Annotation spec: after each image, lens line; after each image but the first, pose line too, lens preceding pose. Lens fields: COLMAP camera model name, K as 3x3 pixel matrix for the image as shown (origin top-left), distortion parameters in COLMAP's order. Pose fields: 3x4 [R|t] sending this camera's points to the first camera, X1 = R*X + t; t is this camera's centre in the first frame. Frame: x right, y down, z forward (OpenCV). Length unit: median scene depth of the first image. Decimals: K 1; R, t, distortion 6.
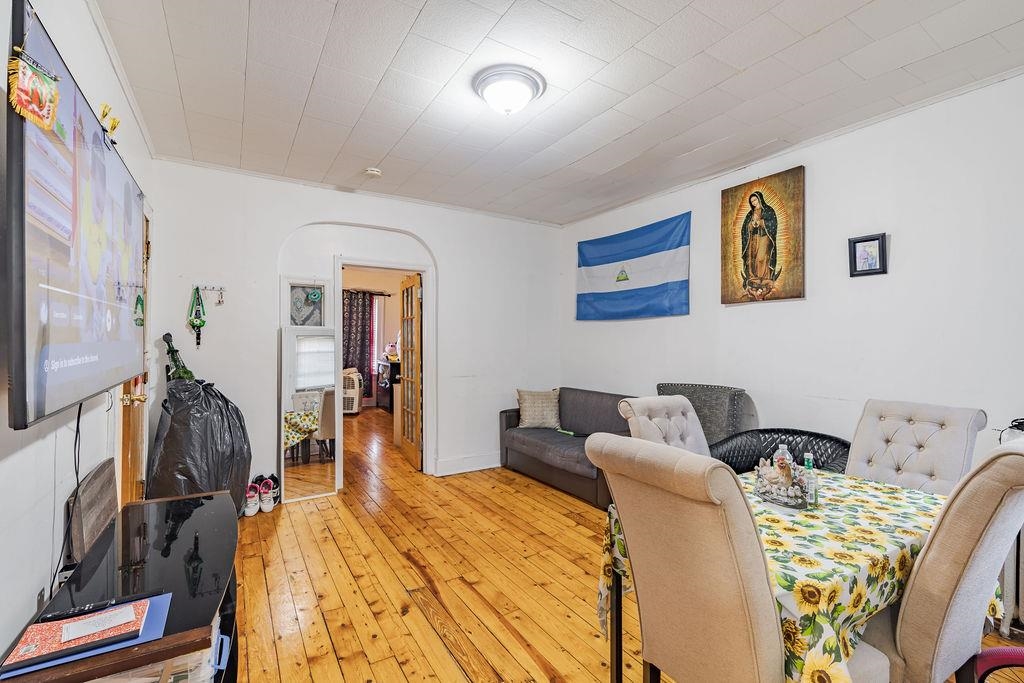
lens RADIAL K [[463.5, 0, 510.5], [0, 463.5, 345.4], [0, 0, 1]] dist [-0.002240, 0.001253]
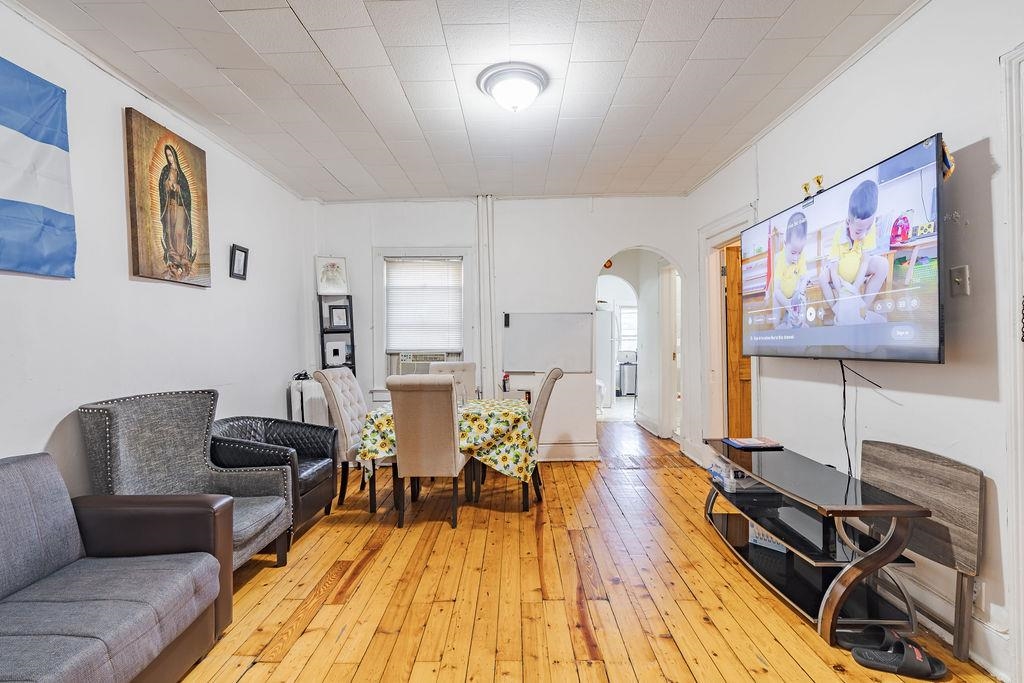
lens RADIAL K [[463.5, 0, 506.0], [0, 463.5, 346.1], [0, 0, 1]] dist [-0.002240, 0.001253]
pose [[-0.843319, -0.001754, 0.537410, -0.467387], [0.010247, 0.999760, 0.019343, 0.009790], [-0.537315, 0.021819, -0.843099, 1.610673]]
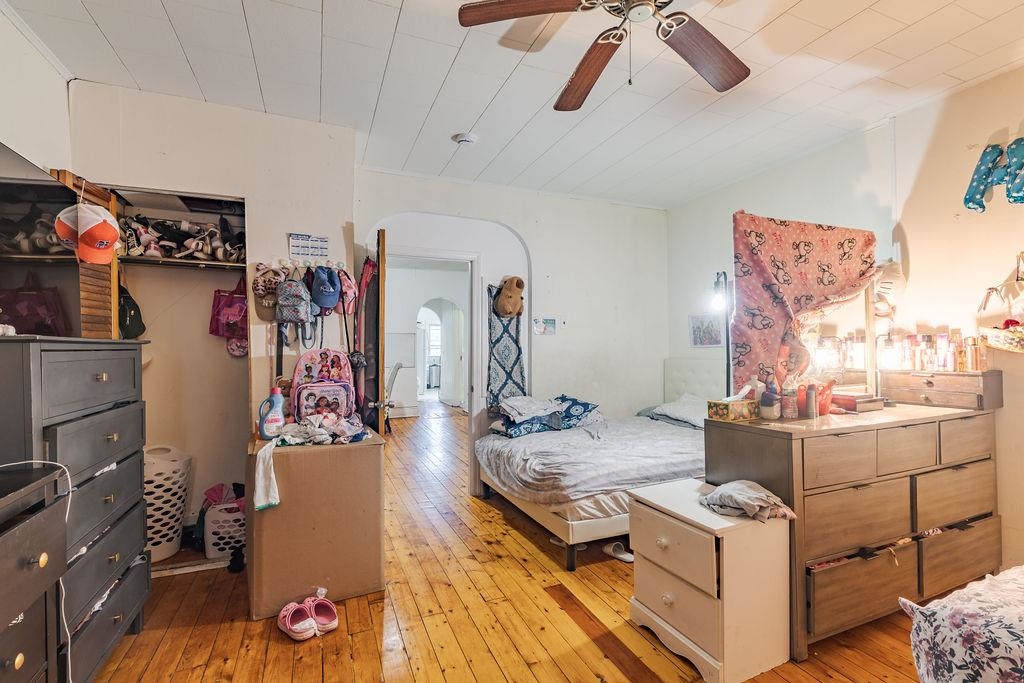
lens RADIAL K [[463.5, 0, 509.7], [0, 463.5, 347.4], [0, 0, 1]] dist [-0.002240, 0.001253]
pose [[-0.988844, 0.003108, 0.148924, -0.713481], [0.003464, 0.999992, 0.002127, 0.013271], [-0.148916, 0.002619, -0.988846, 2.381020]]
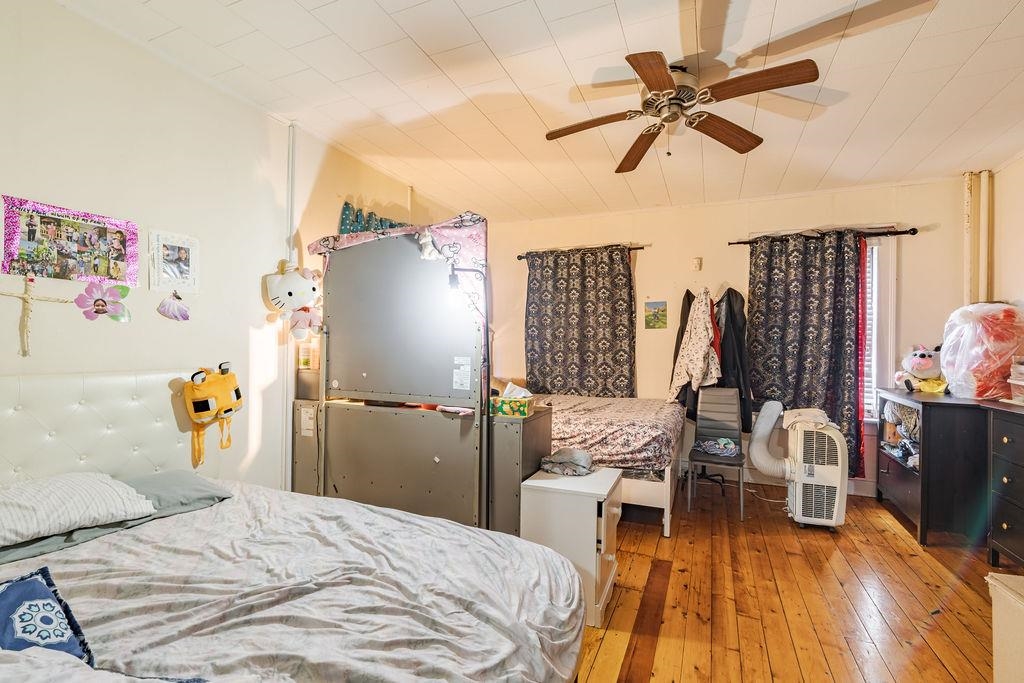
lens RADIAL K [[463.5, 0, 505.9], [0, 463.5, 348.9], [0, 0, 1]] dist [-0.002240, 0.001253]
pose [[0.578848, -0.004740, -0.815422, -0.121990], [-0.002530, 0.999968, -0.007609, -0.000429], [0.815431, 0.006467, 0.578818, 0.419231]]
